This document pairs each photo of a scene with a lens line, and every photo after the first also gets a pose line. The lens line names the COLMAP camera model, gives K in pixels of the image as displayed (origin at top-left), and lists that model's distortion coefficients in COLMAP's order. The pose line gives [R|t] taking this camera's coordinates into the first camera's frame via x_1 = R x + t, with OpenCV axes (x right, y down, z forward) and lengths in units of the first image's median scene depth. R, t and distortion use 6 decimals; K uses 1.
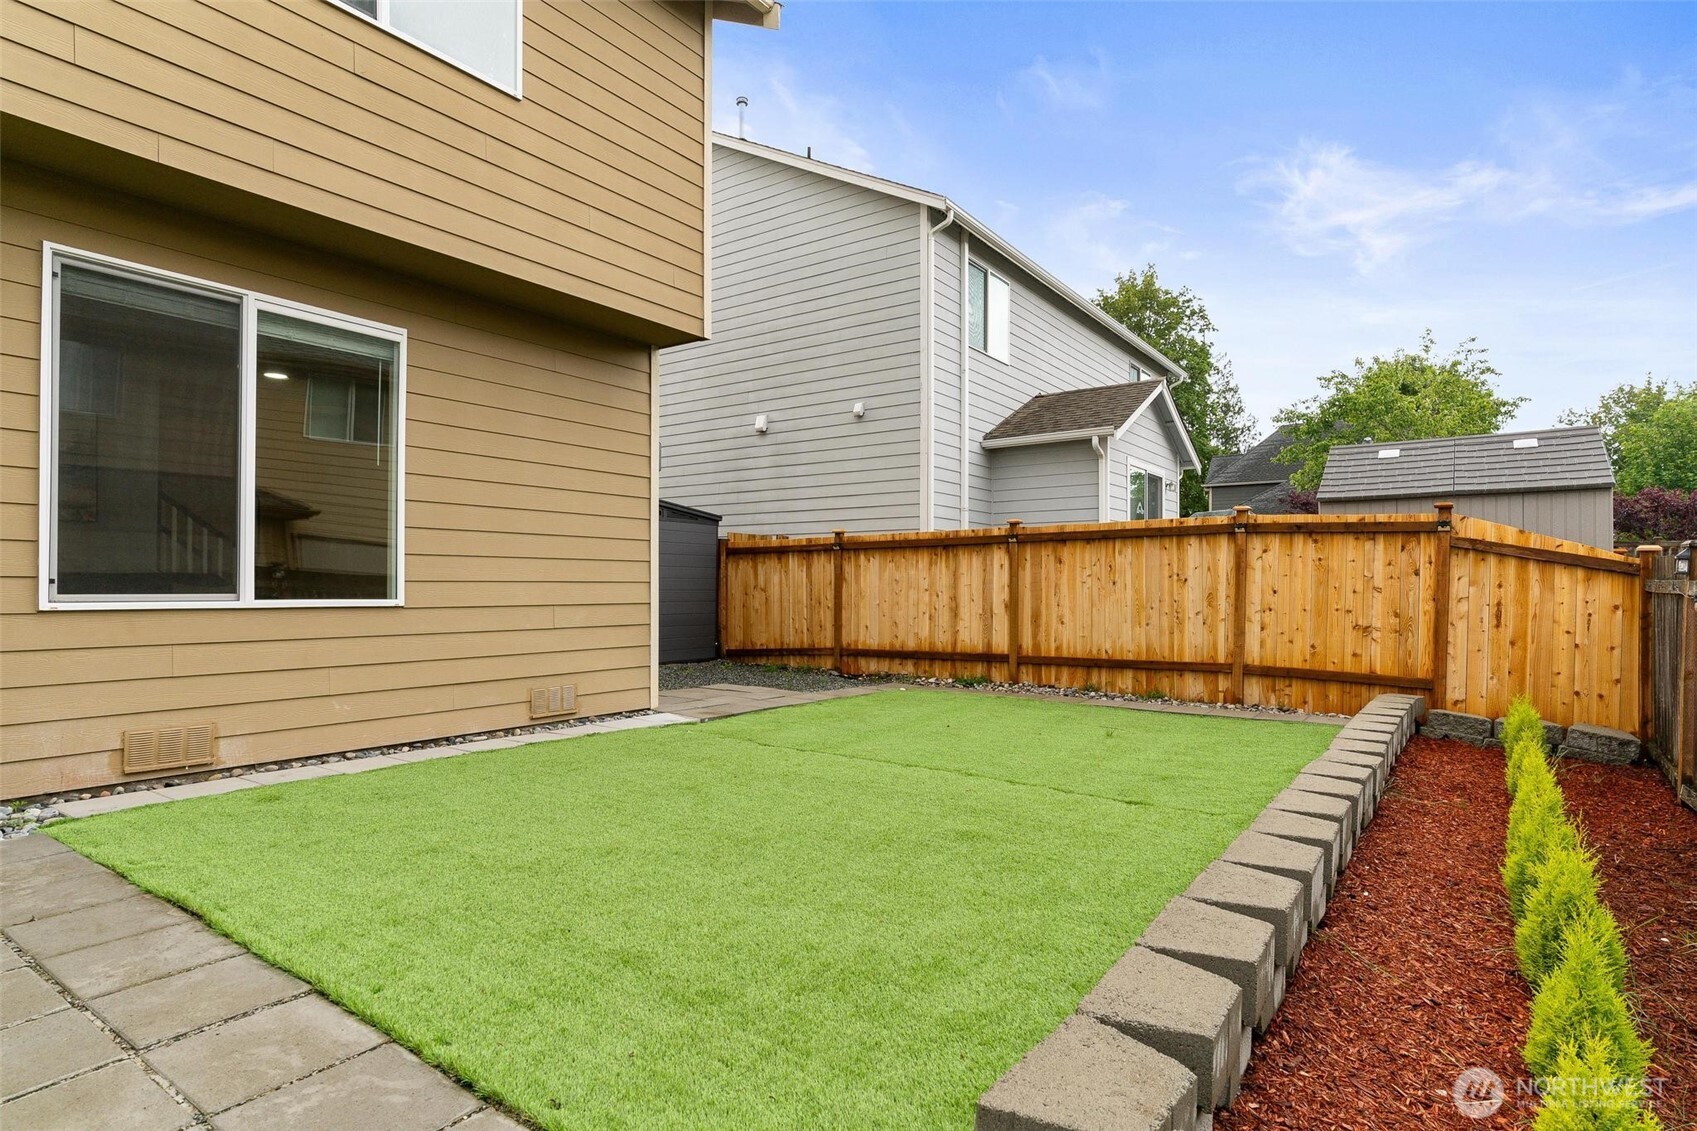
lens RADIAL K [[902.0, 0, 847.8], [0, 902.0, 584.3], [0, 0, 1]] dist [-0.001659, 0.000649]
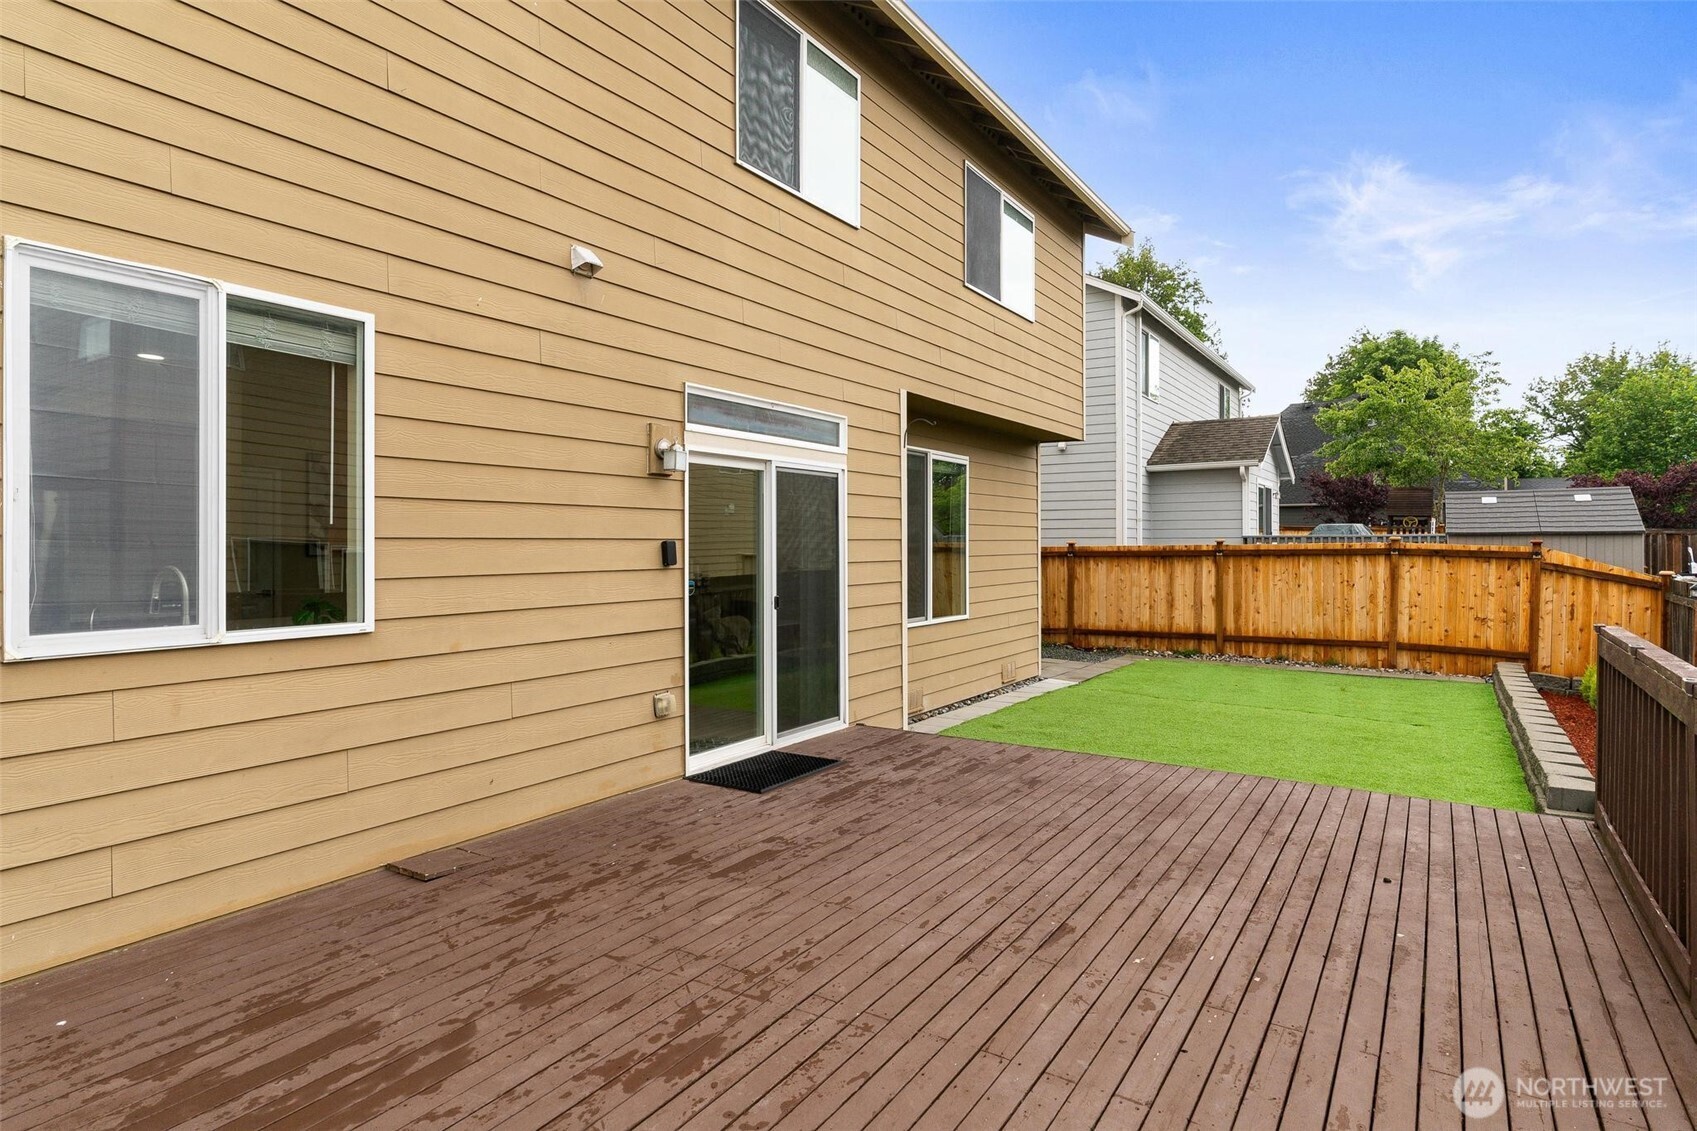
lens RADIAL K [[912.5, 0, 848.7], [0, 912.5, 549.3], [0, 0, 1]] dist [0.001854, -0.000792]
pose [[0.999390, -0.004937, 0.034558, -0.494206], [0.004623, 0.999947, 0.009173, -0.079334], [-0.034602, -0.009007, 0.999361, -0.458771]]
